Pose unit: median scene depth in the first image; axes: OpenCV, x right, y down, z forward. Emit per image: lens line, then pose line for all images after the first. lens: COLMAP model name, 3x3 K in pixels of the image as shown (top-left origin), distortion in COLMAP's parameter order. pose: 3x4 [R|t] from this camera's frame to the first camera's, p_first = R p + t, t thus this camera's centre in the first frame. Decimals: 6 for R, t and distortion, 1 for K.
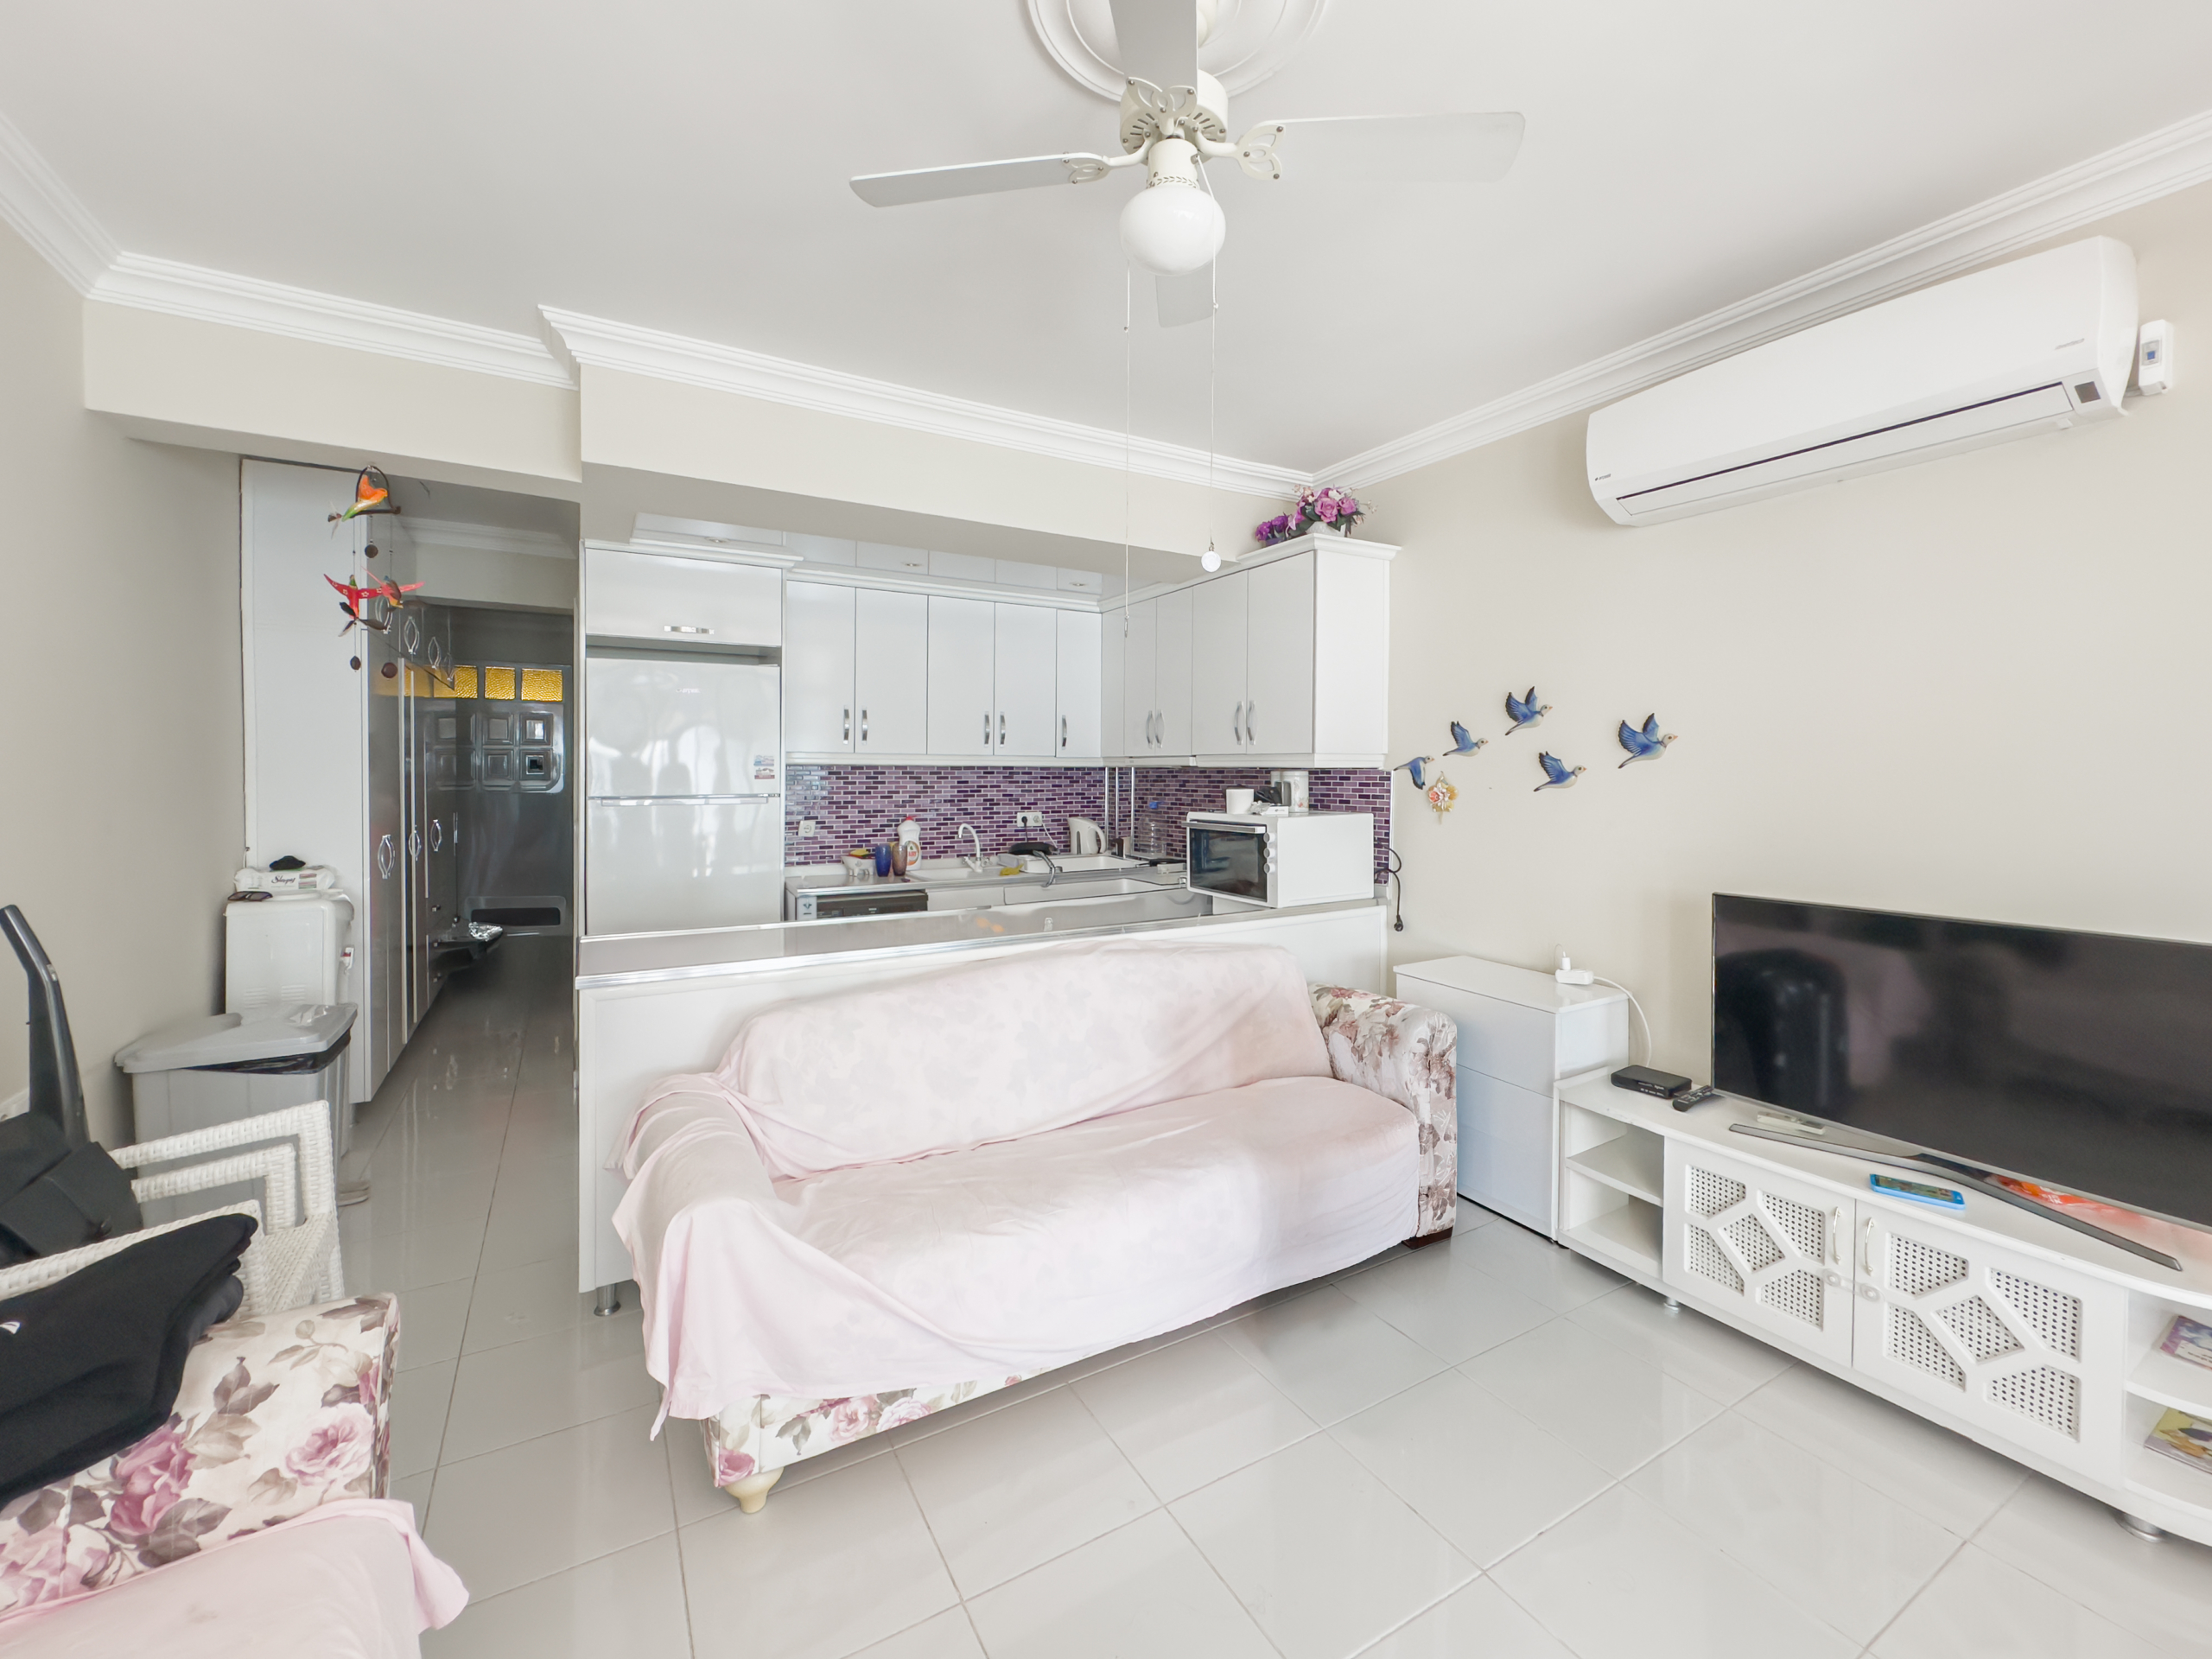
lens RADIAL K [[906.8, 0, 1092.0], [0, 906.8, 781.1], [0, 0, 1]] dist [-0.006090, 0.000376]
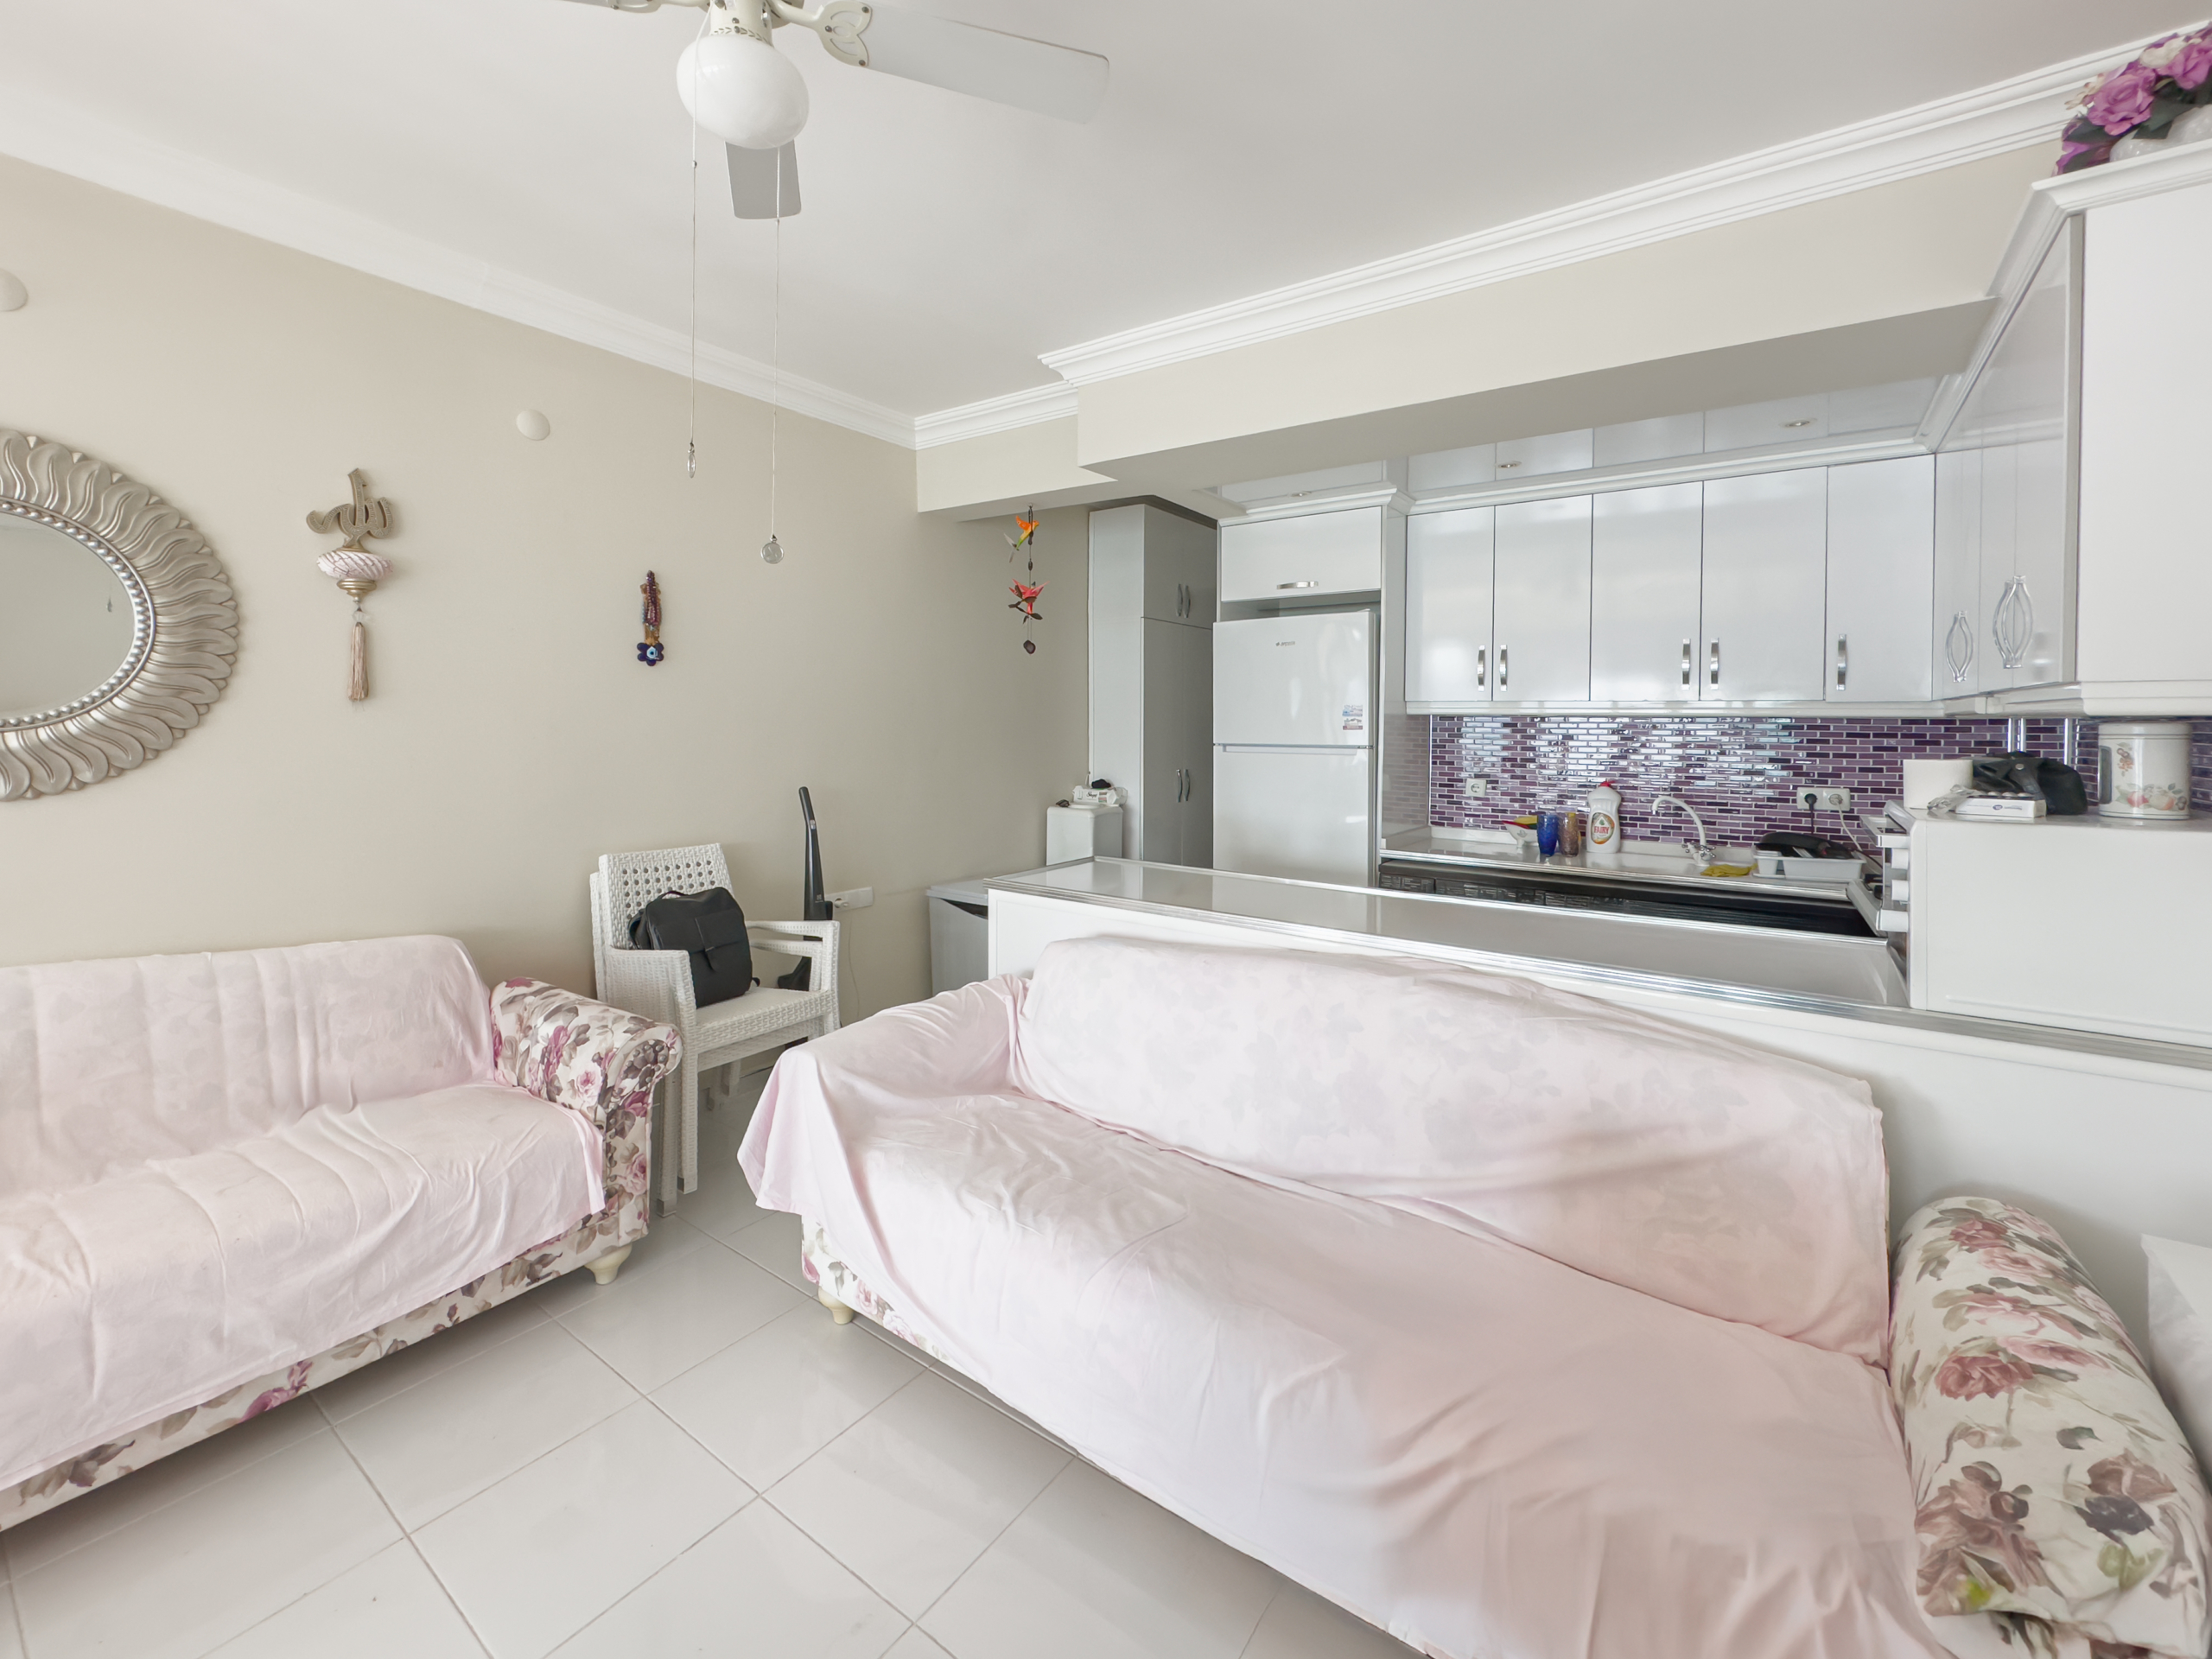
lens RADIAL K [[906.8, 0, 1118.5], [0, 906.8, 737.4], [0, 0, 1]] dist [-0.006090, 0.000376]
pose [[0.432972, 0.017690, -0.901234, 0.442926], [-0.015643, 0.999804, 0.012109, -0.002507], [0.901272, 0.008855, 0.433164, 0.404183]]
